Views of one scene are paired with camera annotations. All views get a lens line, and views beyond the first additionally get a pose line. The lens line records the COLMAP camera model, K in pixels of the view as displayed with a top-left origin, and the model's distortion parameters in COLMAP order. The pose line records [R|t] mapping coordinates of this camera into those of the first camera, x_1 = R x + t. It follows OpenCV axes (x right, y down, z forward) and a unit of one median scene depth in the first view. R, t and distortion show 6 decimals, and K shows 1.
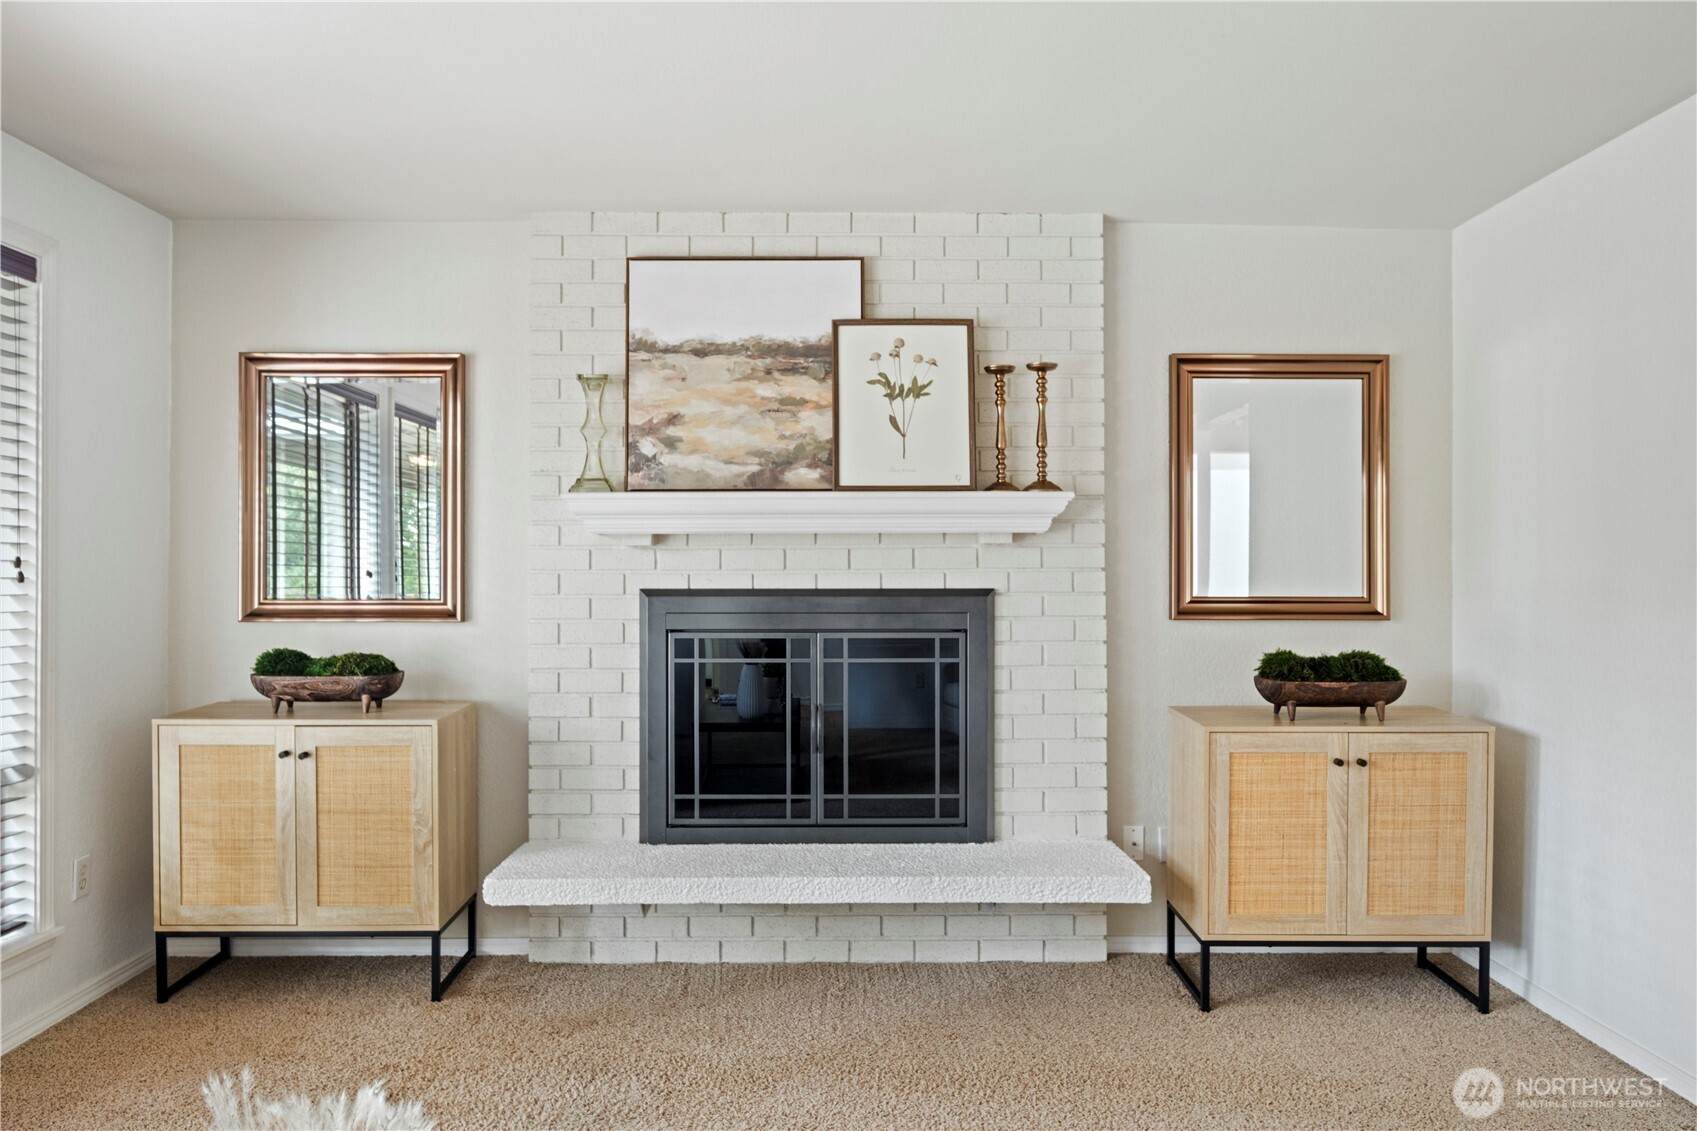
lens RADIAL K [[1181.6, 0, 842.4], [0, 1181.6, 574.0], [0, 0, 1]] dist [0.002000, 0.001658]
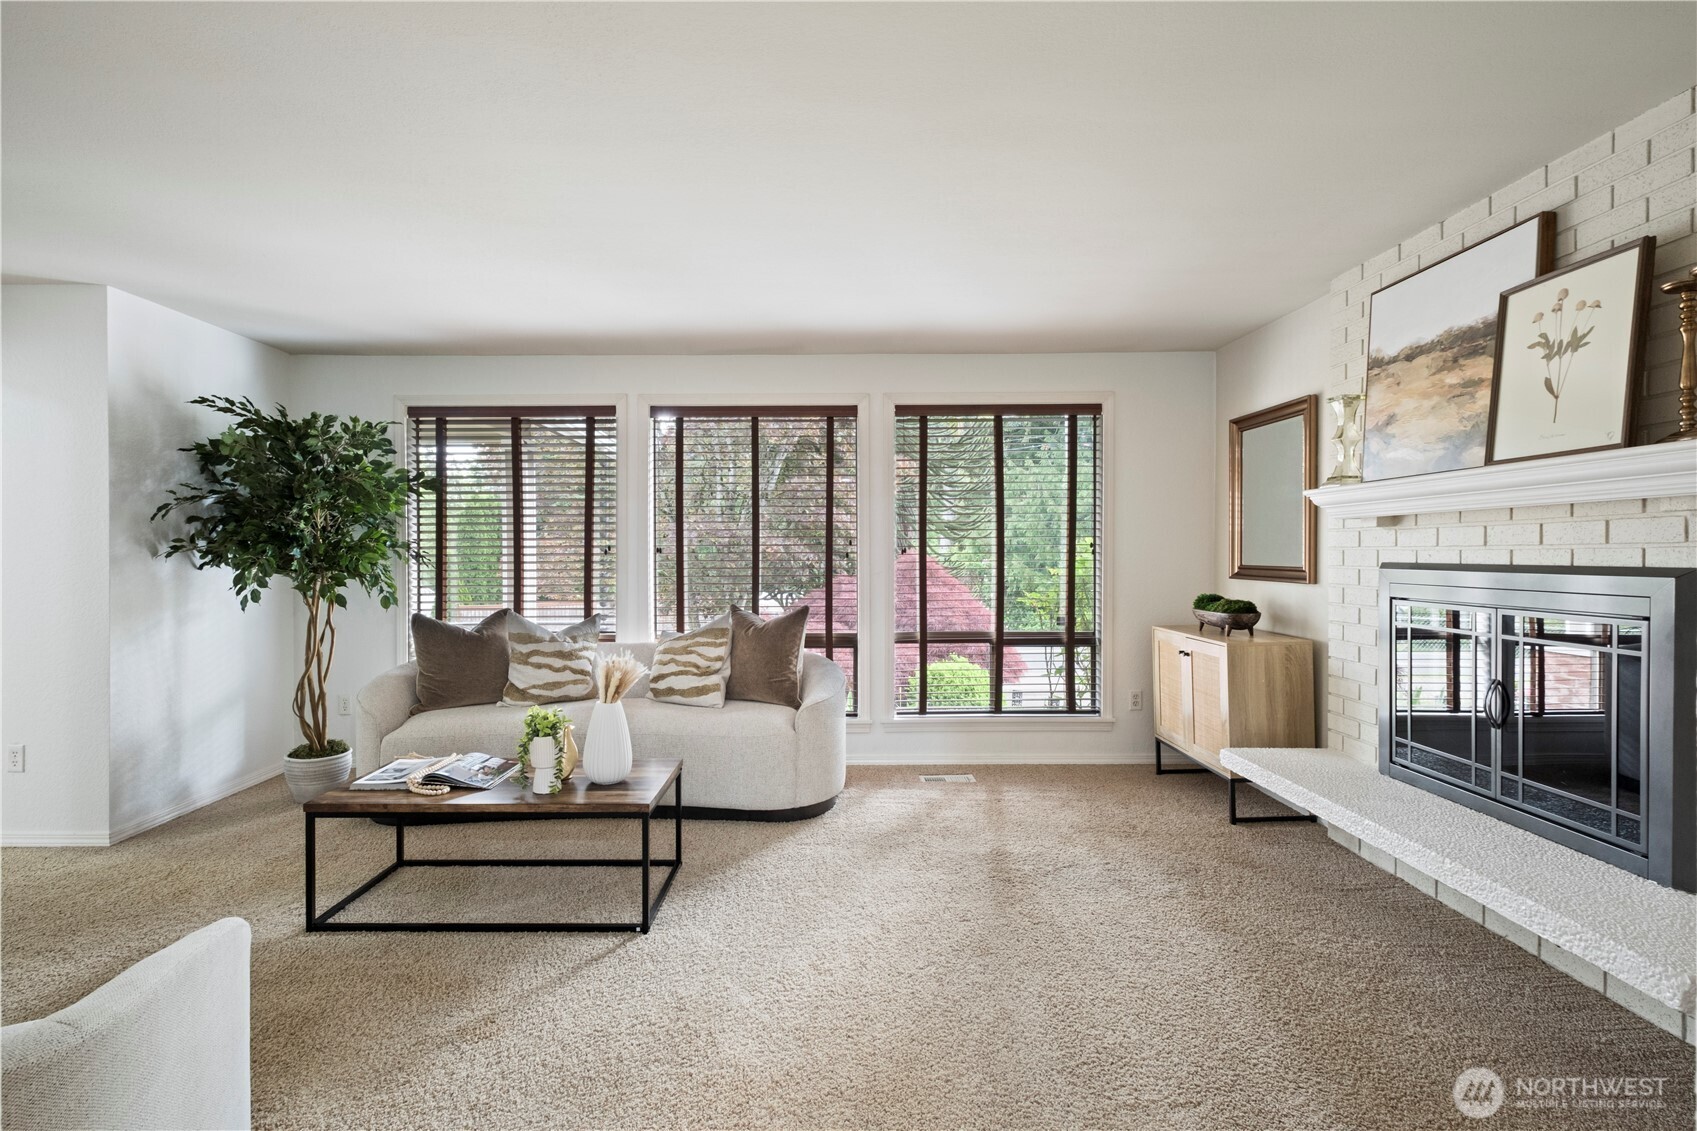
lens RADIAL K [[792.9, 0, 806.9], [0, 792.9, 541.1], [0, 0, 1]] dist [0.001817, -0.000263]
pose [[-0.021523, -0.012896, -0.999685, 0.666992], [0.001469, 0.999915, -0.012930, 0.001030], [0.999767, -0.001747, -0.021502, 0.430103]]
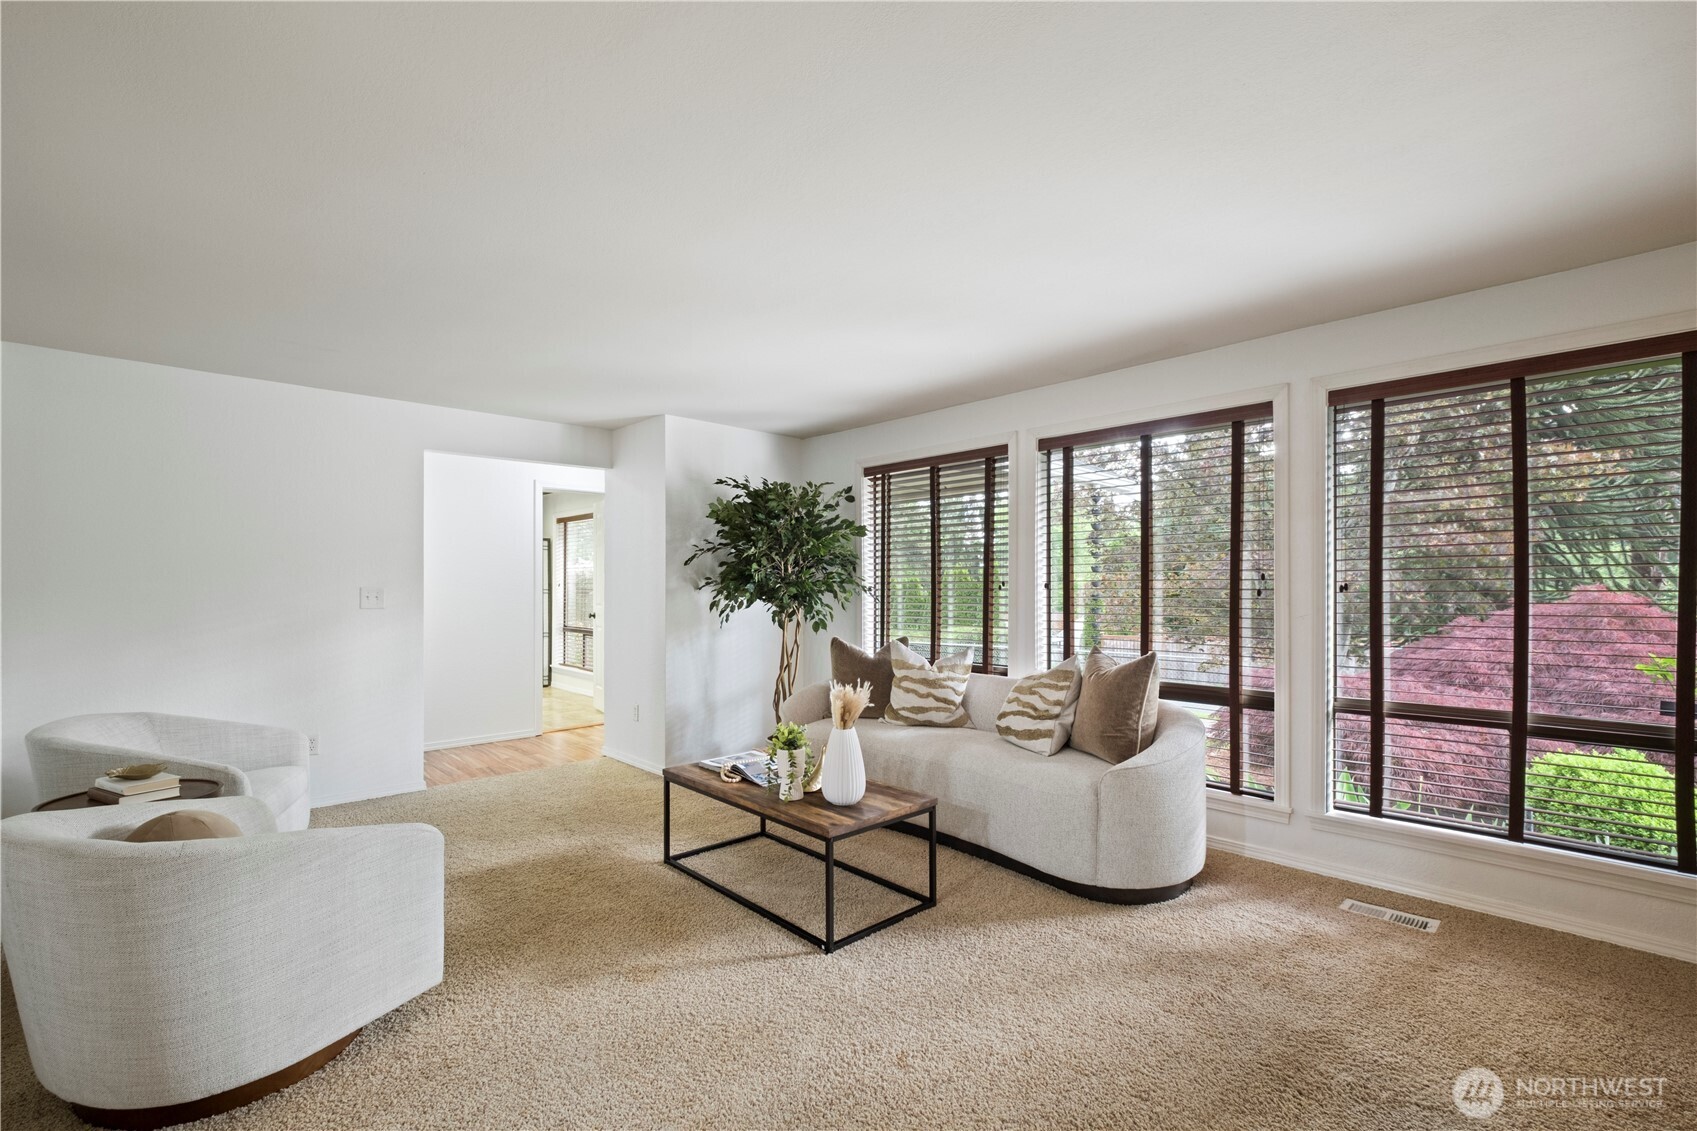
lens RADIAL K [[739.2, 0, 846.8], [0, 739.2, 554.9], [0, 0, 1]] dist [0.003099, -0.004309]
pose [[-0.733862, -0.026479, -0.678782, 0.424756], [-0.000165, 0.999247, -0.038802, -0.004209], [0.679299, -0.028363, -0.733314, 0.798530]]
